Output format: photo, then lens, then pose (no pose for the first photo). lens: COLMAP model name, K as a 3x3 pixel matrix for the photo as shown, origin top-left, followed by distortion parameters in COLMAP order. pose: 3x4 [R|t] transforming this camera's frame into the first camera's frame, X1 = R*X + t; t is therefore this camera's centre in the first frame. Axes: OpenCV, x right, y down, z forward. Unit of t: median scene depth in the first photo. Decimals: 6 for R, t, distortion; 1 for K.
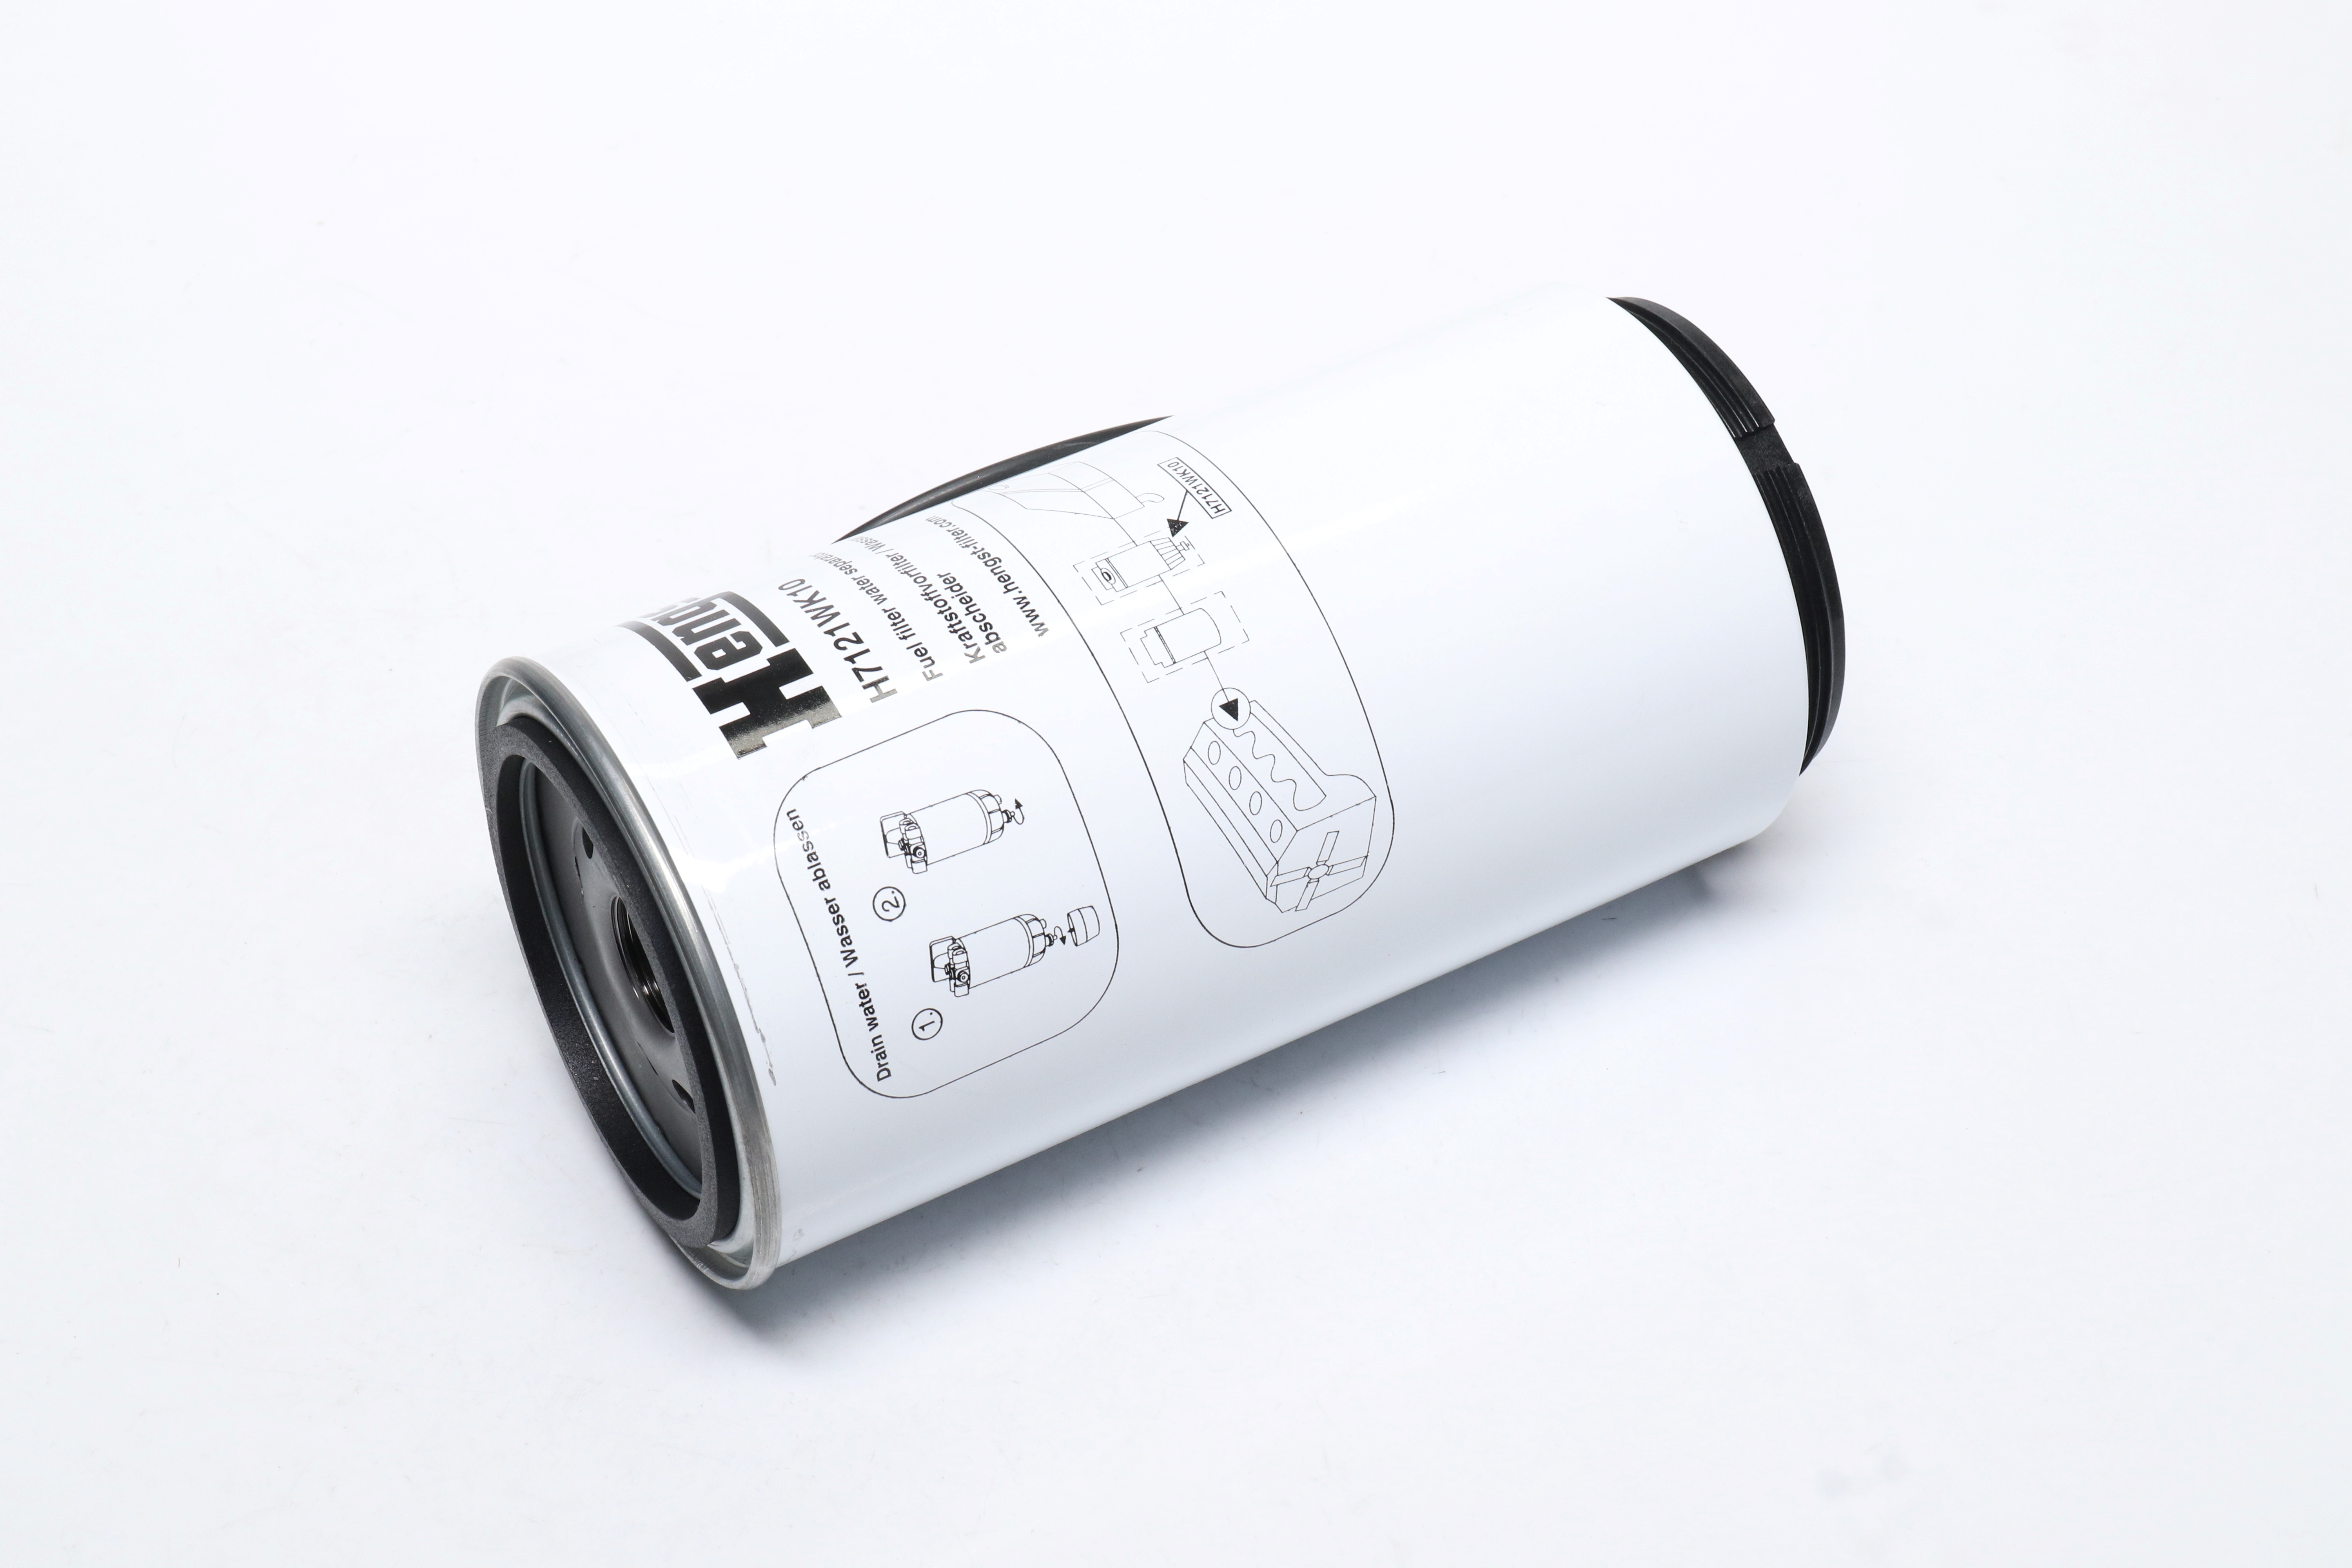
lens RADIAL K [[4191.8, 0, 1177.8], [0, 4191.8, 783.7], [0, 0, 1]] dist [0.011907, 0.000000]
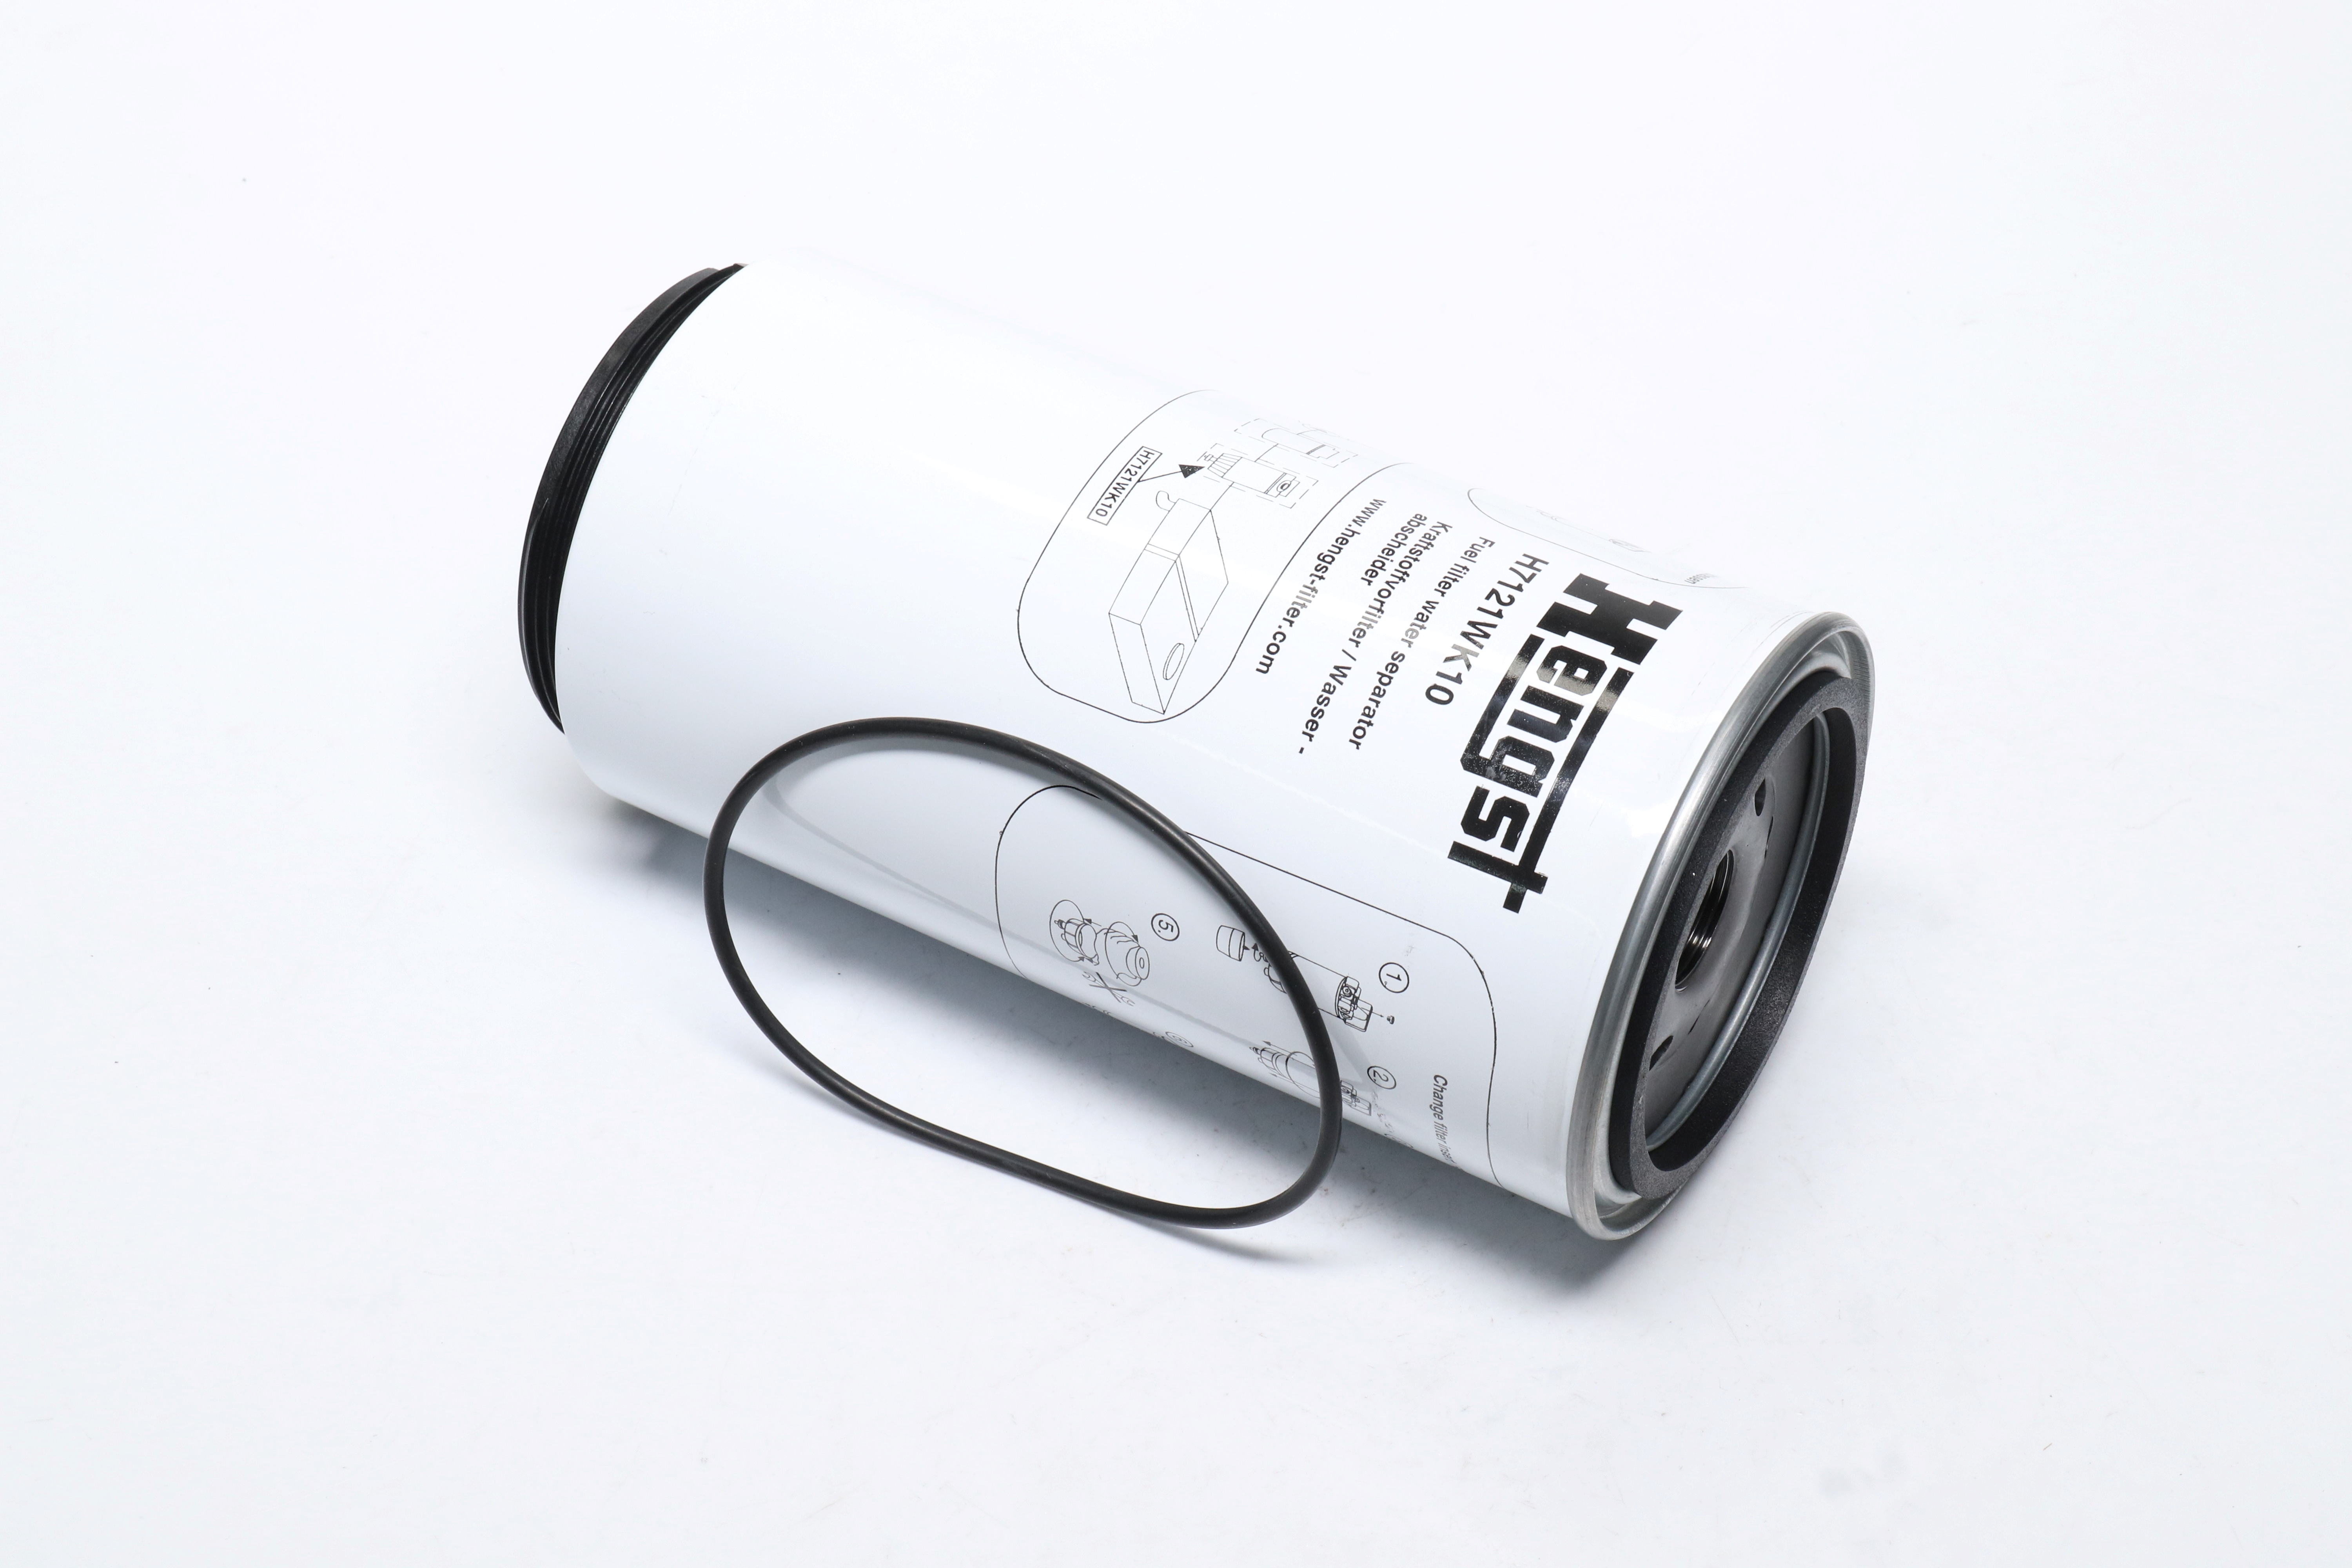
lens RADIAL K [[4191.8, 0, 1174.5], [0, 4191.8, 777.0], [0, 0, 1]] dist [0.011907, 0.000000]
pose [[-0.501192, -0.609223, 0.614536, -0.681796], [0.620194, 0.242359, 0.746071, -0.820152], [-0.603462, 0.755056, 0.256368, 0.817398]]
